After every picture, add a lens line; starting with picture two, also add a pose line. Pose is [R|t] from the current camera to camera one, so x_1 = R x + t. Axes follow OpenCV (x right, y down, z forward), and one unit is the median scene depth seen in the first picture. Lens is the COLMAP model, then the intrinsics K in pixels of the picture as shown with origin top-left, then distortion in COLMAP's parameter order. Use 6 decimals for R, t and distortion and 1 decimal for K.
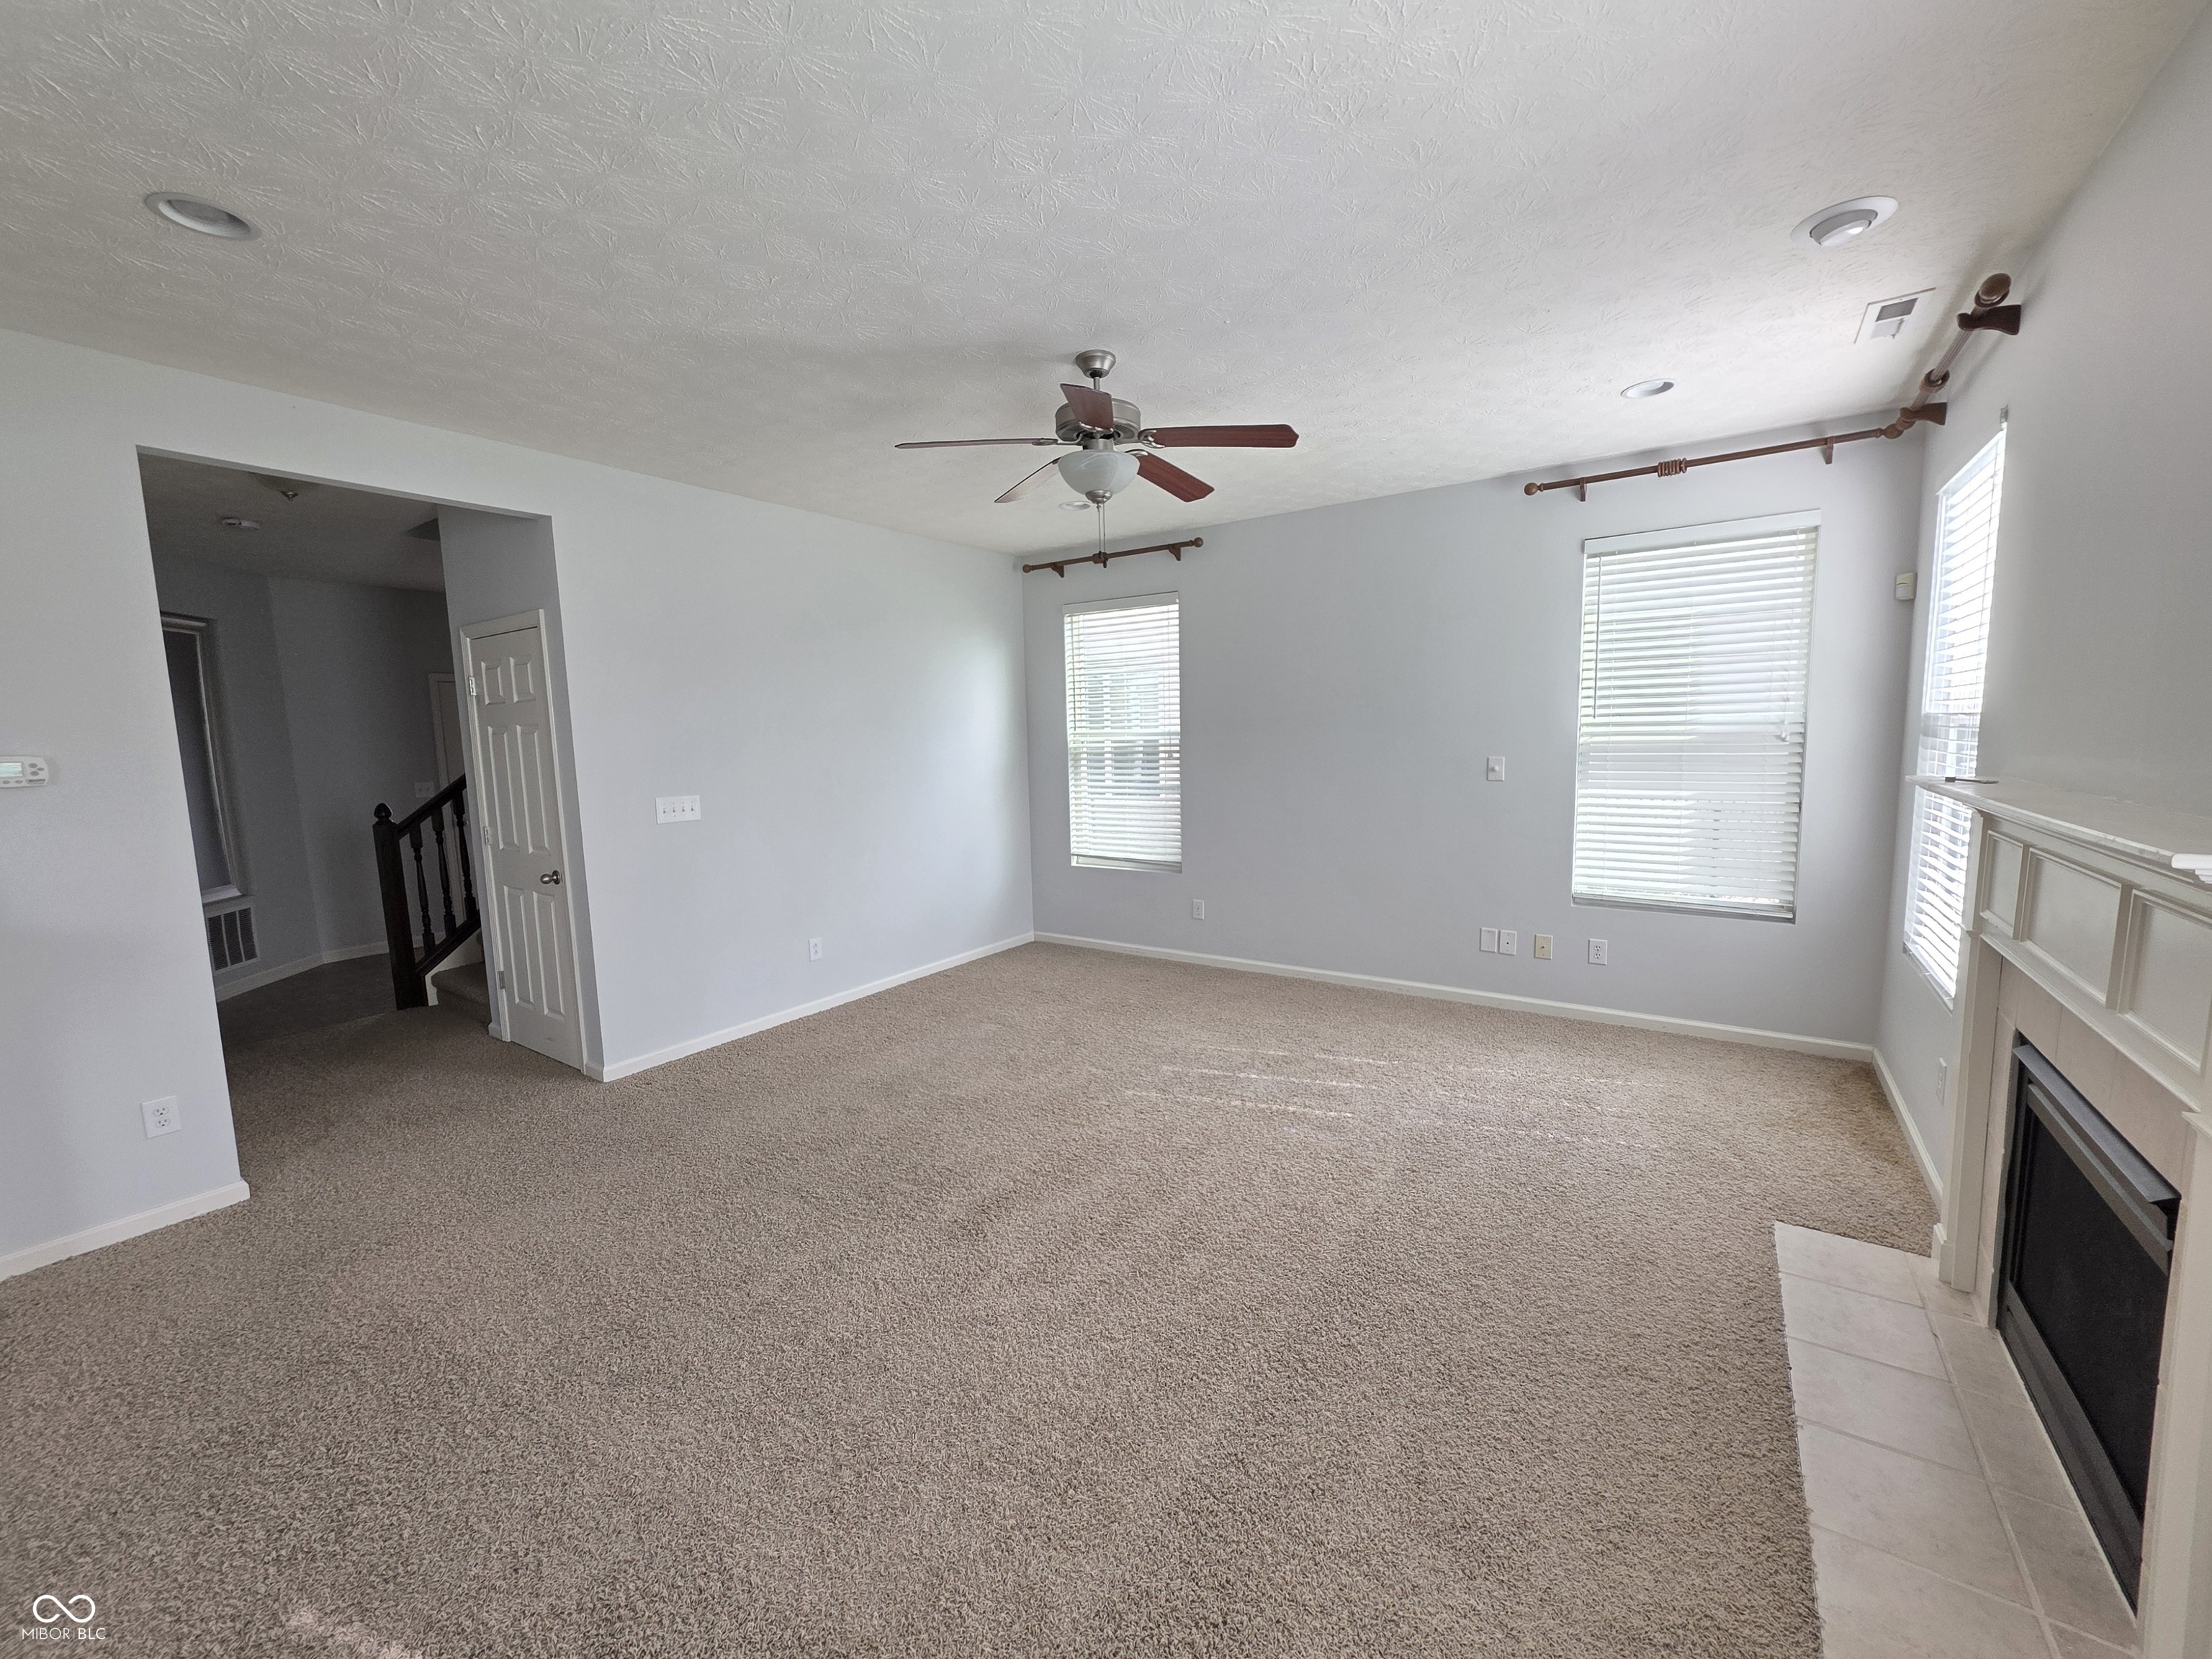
lens RADIAL K [[883.5, 0, 1121.0], [0, 883.5, 826.2], [0, 0, 1]] dist [-0.000824, 0.000653]
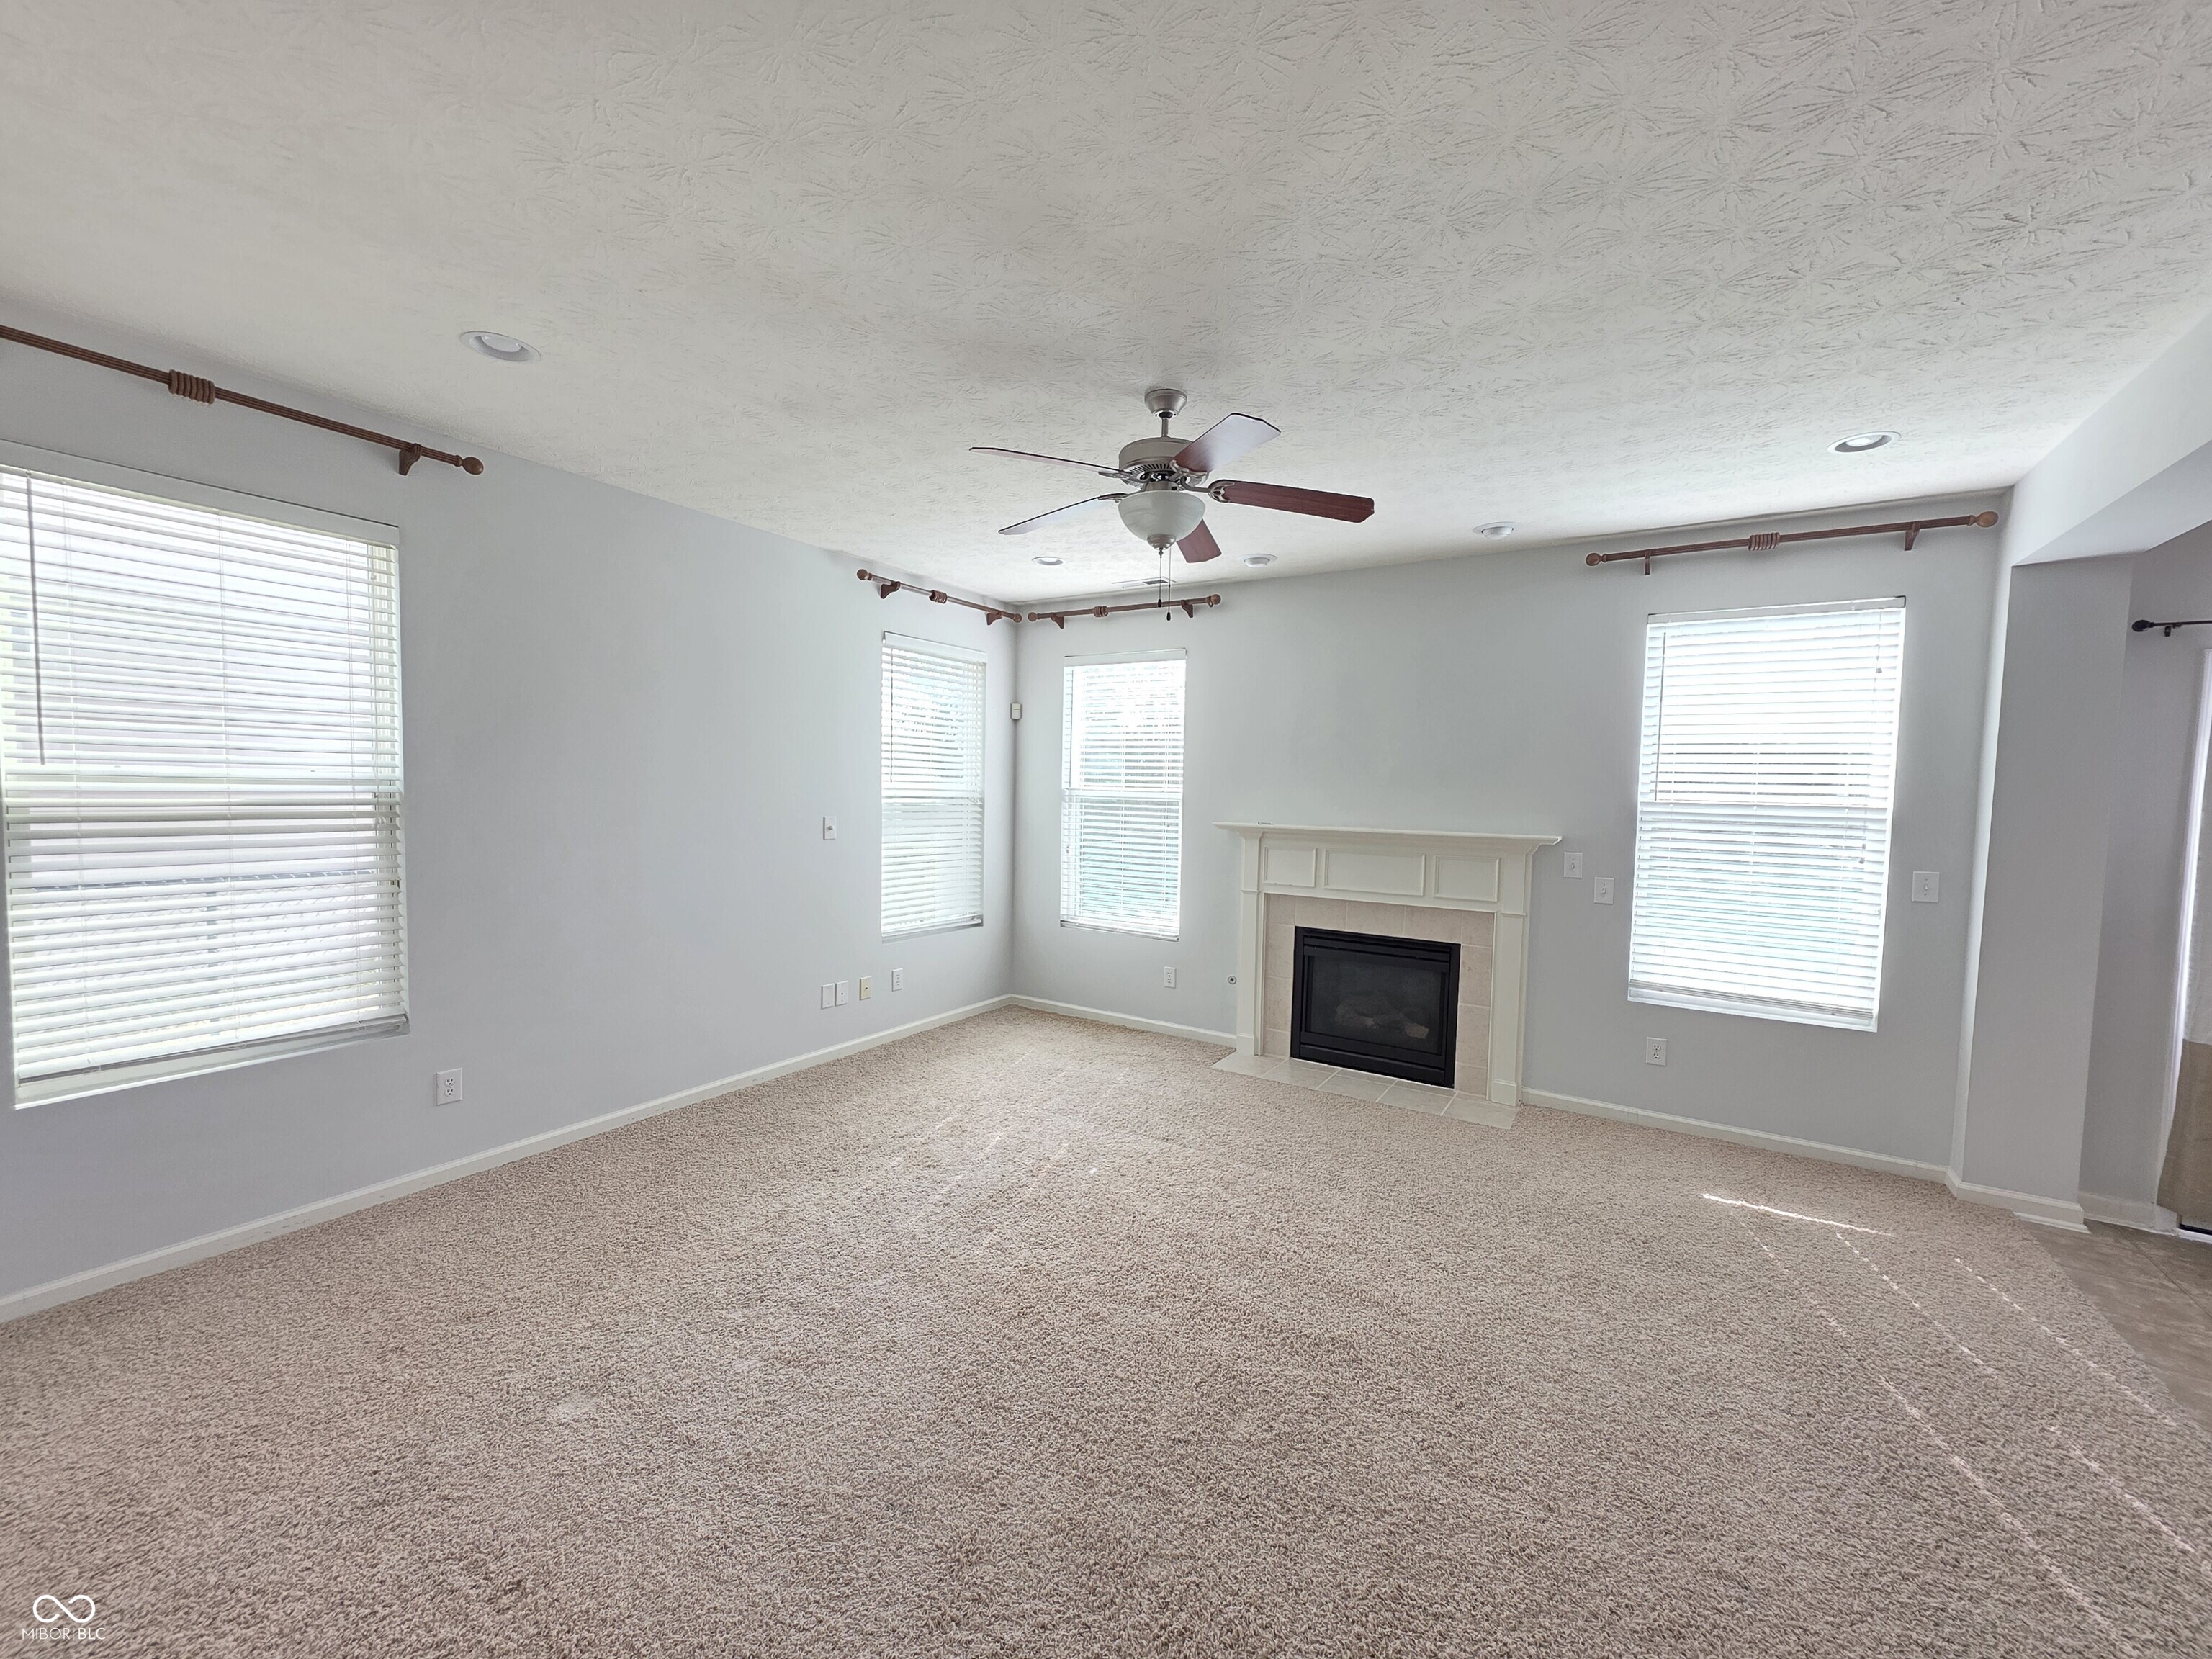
lens RADIAL K [[883.5, 0, 1106.1], [0, 883.5, 829.8], [0, 0, 1]] dist [-0.000824, 0.000653]
pose [[-0.037914, -0.033714, 0.998712, -0.655940], [0.074013, 0.996591, 0.036453, -0.081253], [-0.996536, 0.075299, -0.035290, 0.753153]]
